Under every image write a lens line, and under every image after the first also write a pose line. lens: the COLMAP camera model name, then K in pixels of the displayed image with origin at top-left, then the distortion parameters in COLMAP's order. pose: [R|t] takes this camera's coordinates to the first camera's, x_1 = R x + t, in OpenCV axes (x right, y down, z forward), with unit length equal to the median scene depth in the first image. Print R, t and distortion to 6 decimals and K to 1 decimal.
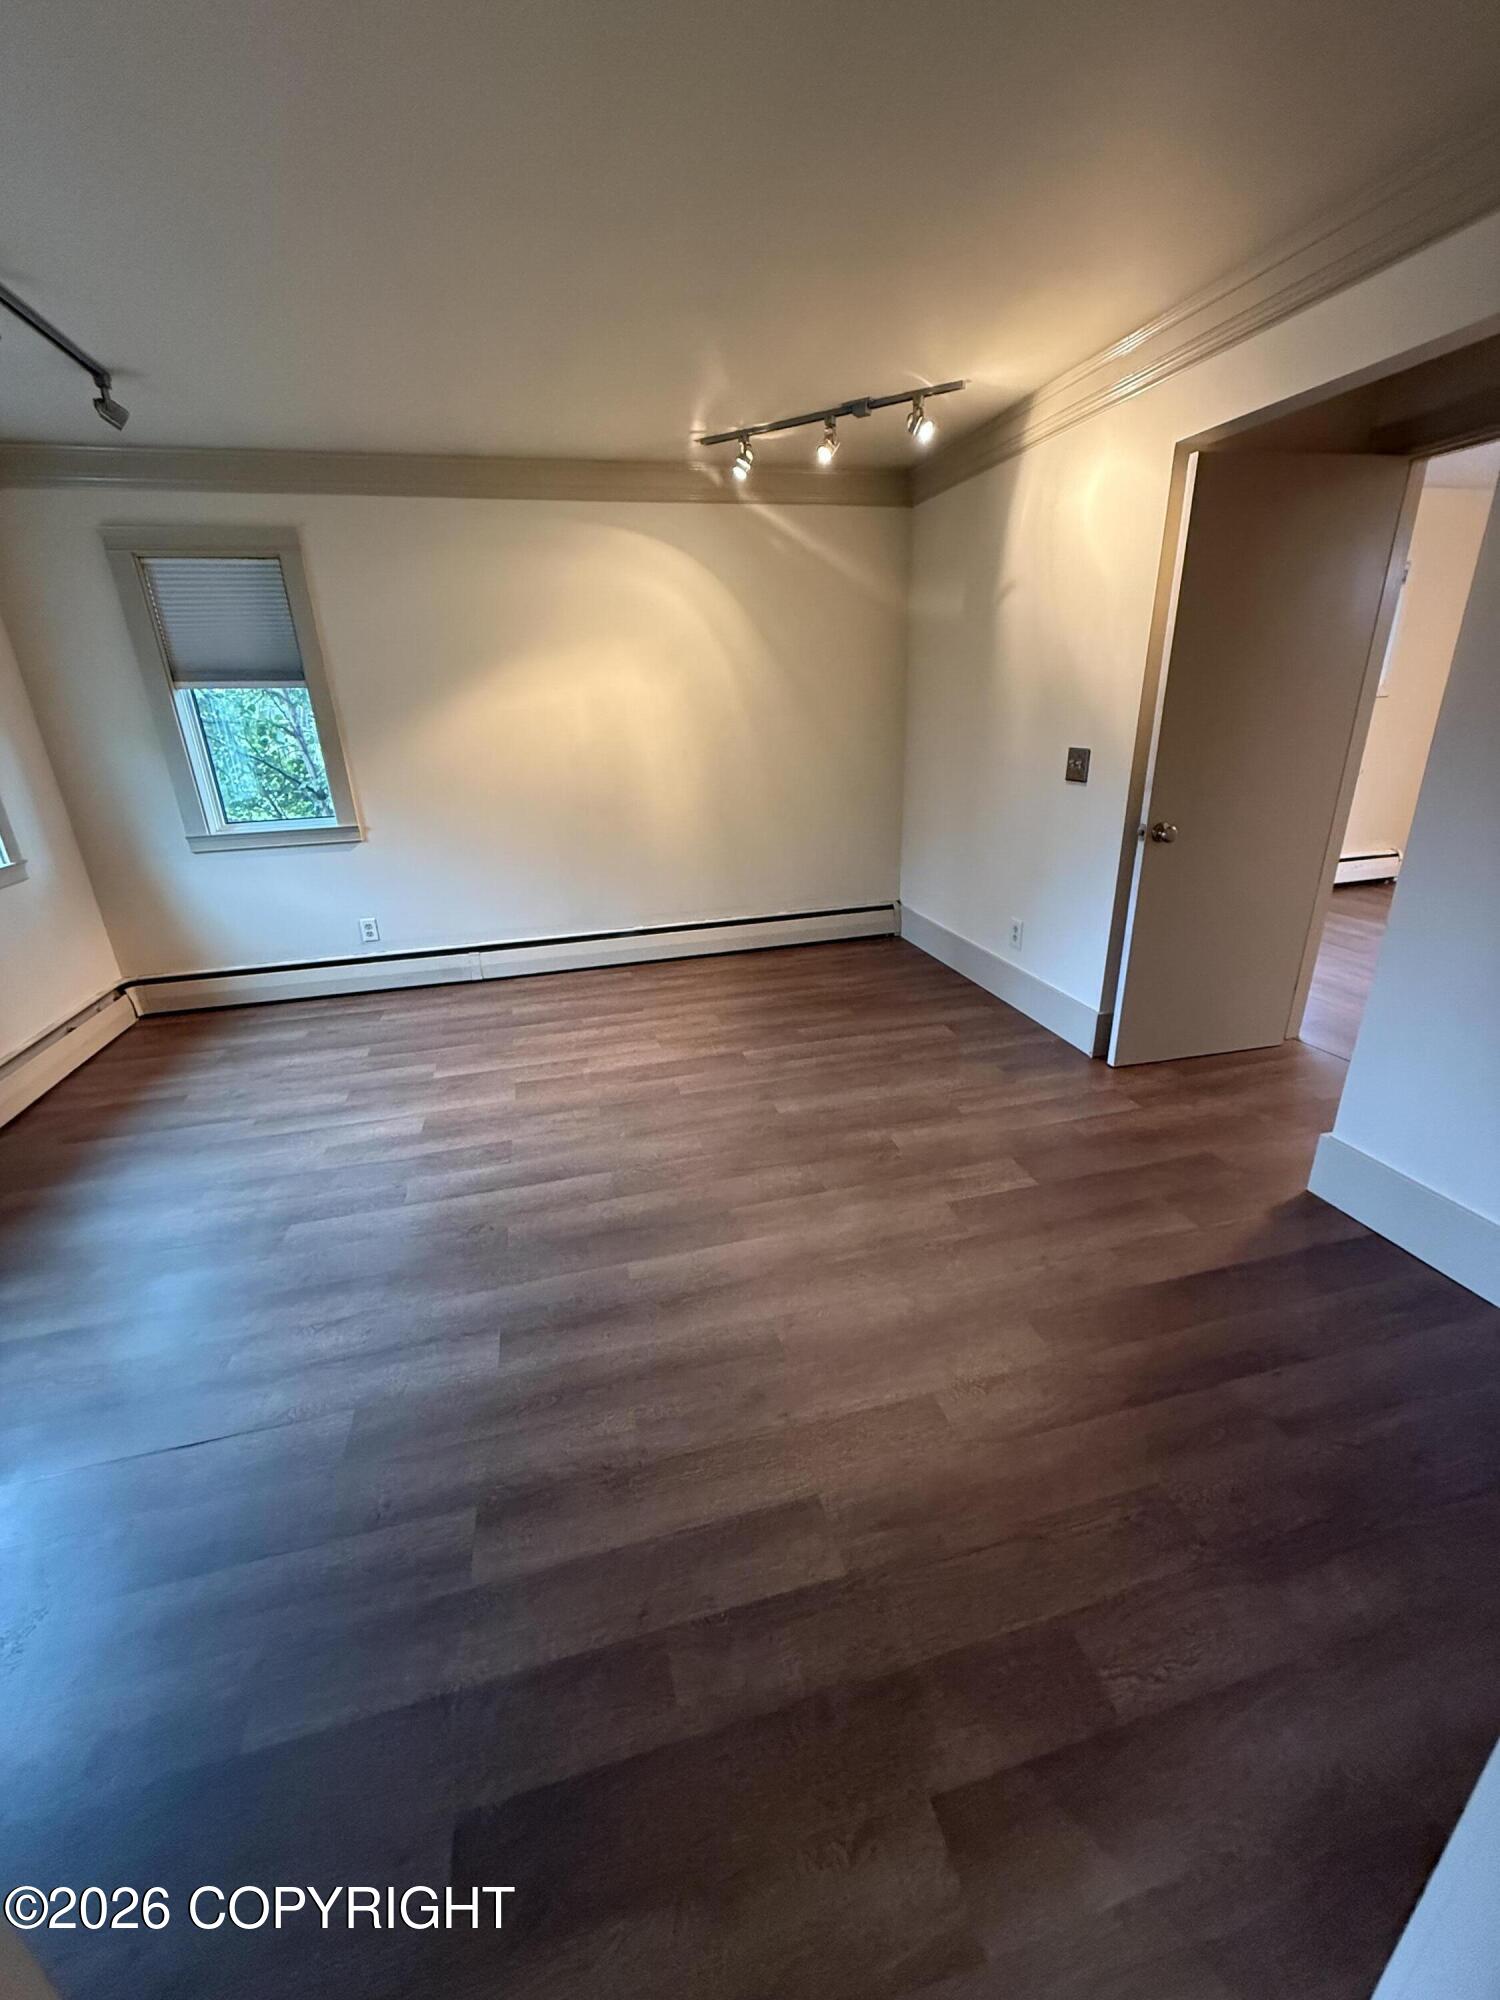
lens RADIAL K [[809.0, 0, 750.0], [0, 809.0, 1000.0], [0, 0, 1]] dist [0.008129, 0.000053]
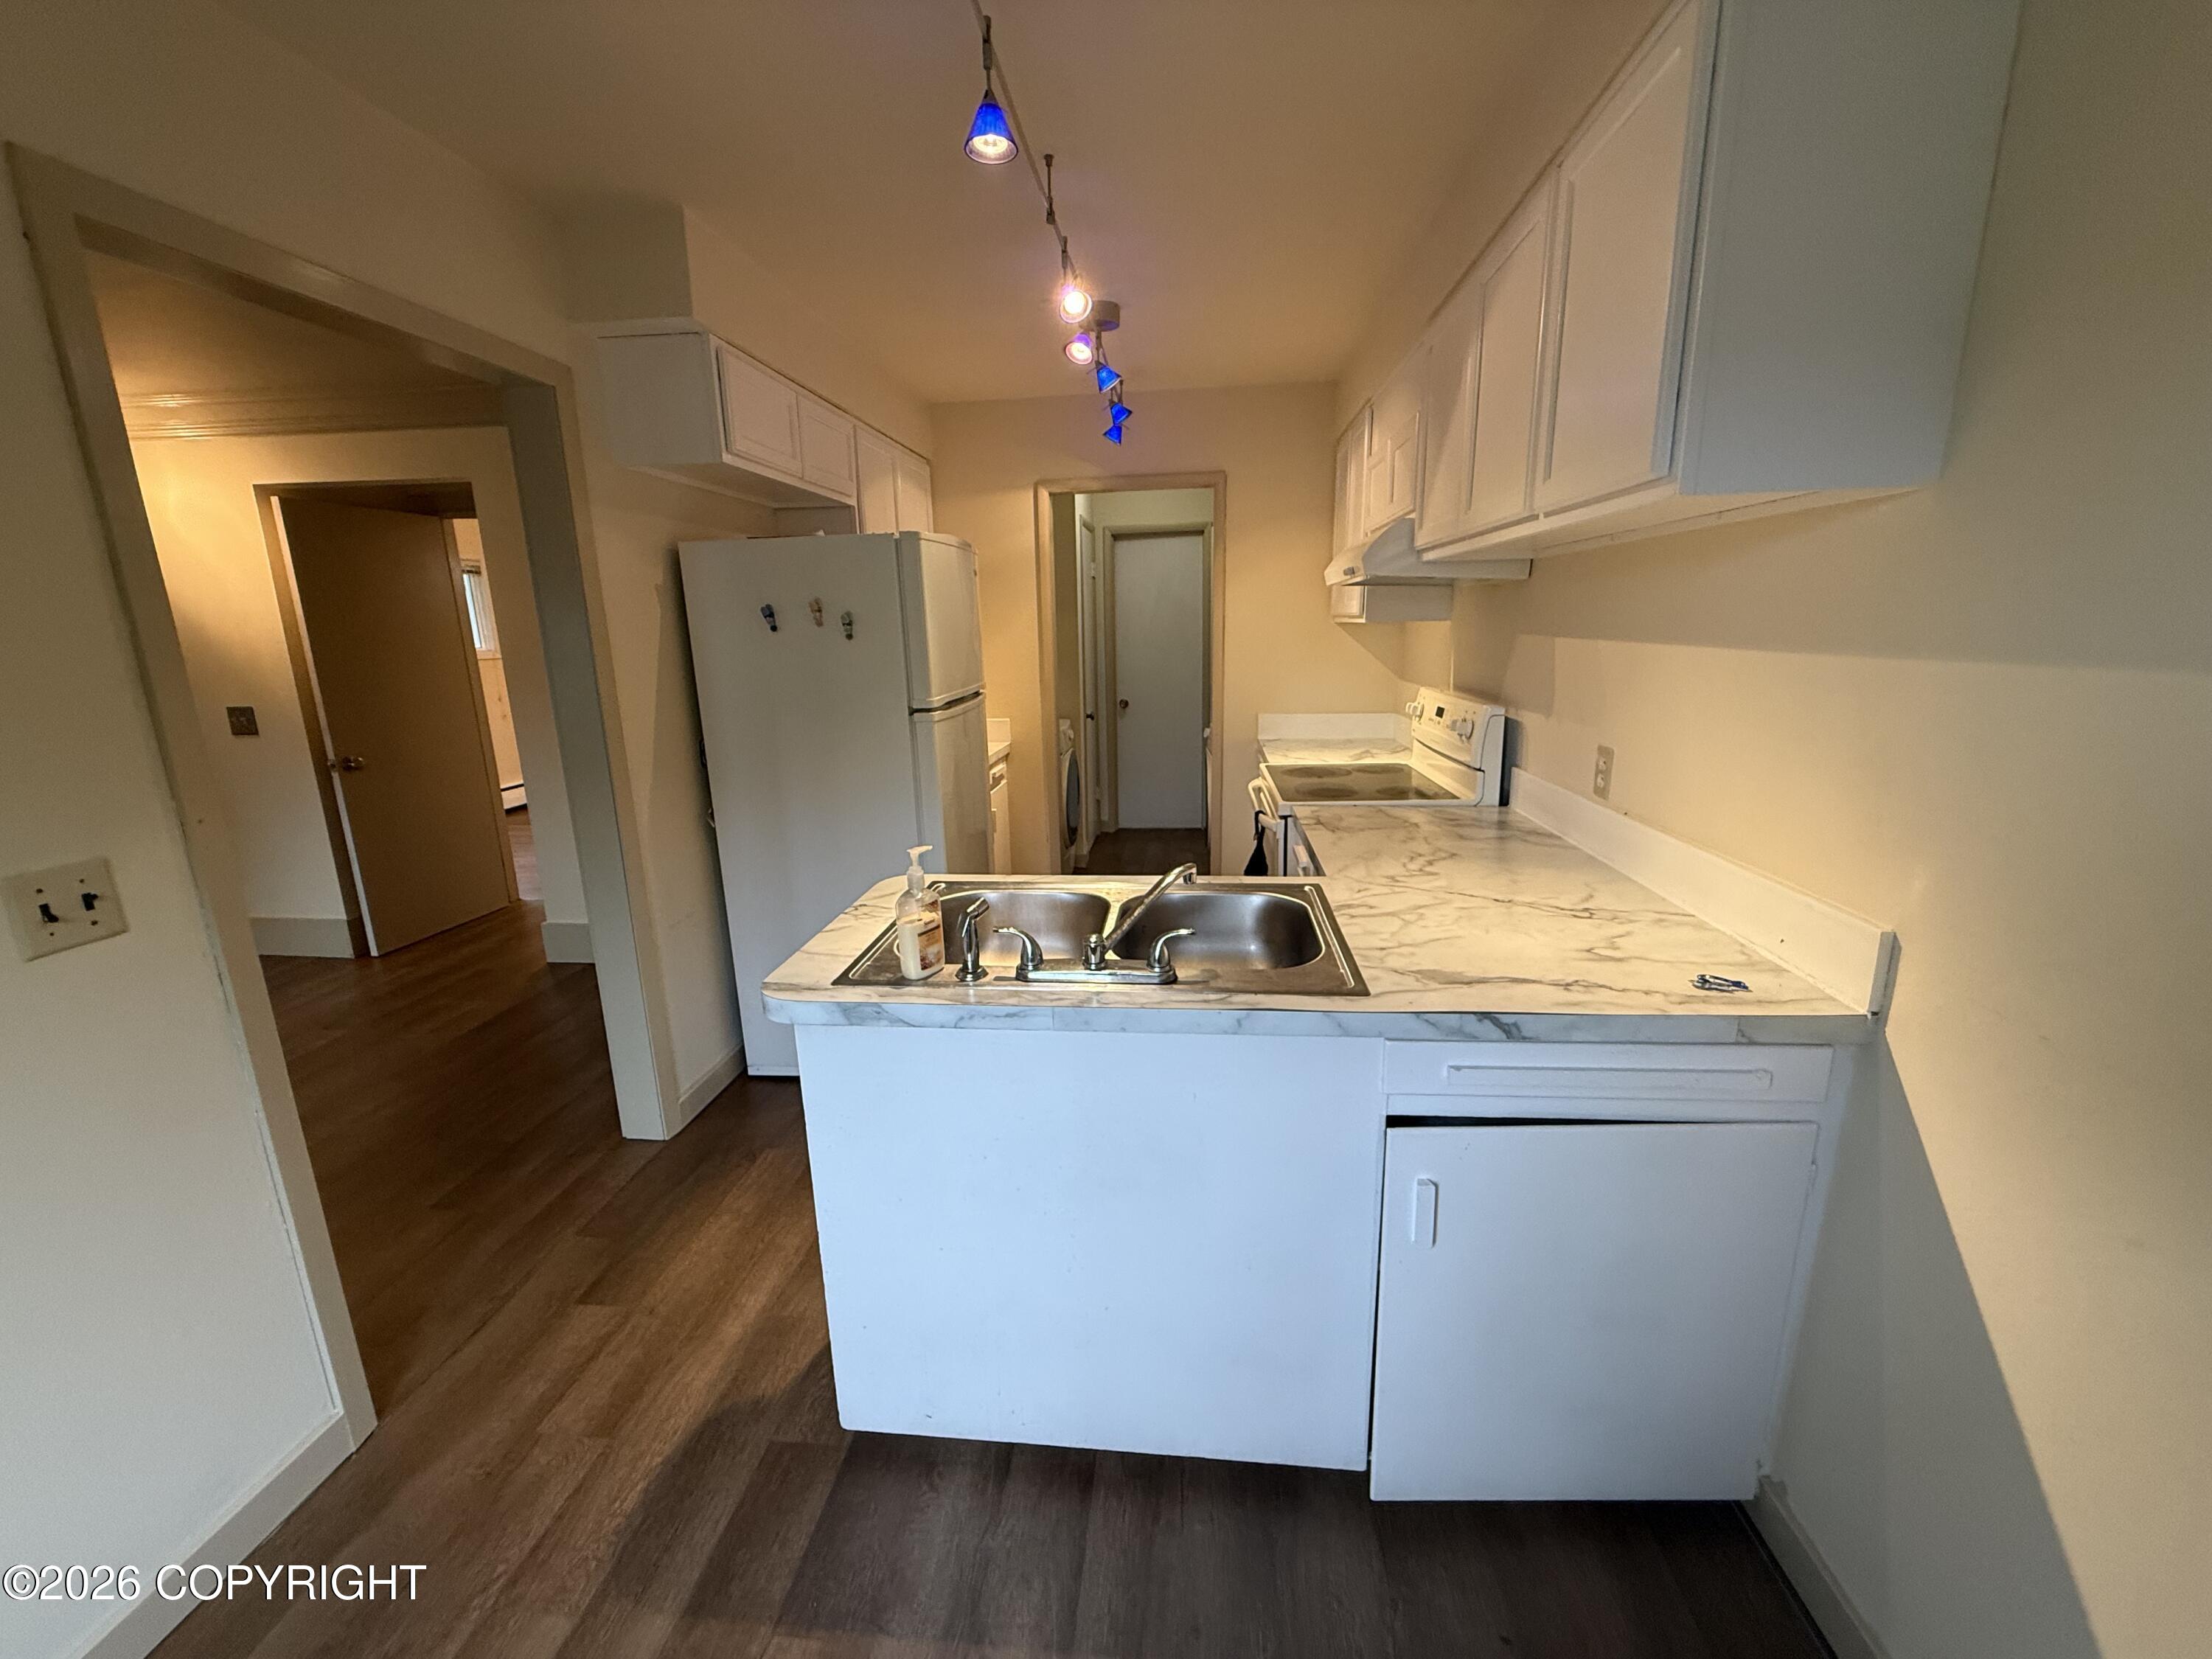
lens RADIAL K [[894.8, 0, 1106.0], [0, 894.8, 829.5], [0, 0, 1]] dist [0.008129, 0.000053]
pose [[0.349702, -0.177097, 0.919970, -0.374732], [0.348246, 0.936182, 0.047841, 0.221613], [-0.869731, 0.303646, 0.389058, -0.523885]]
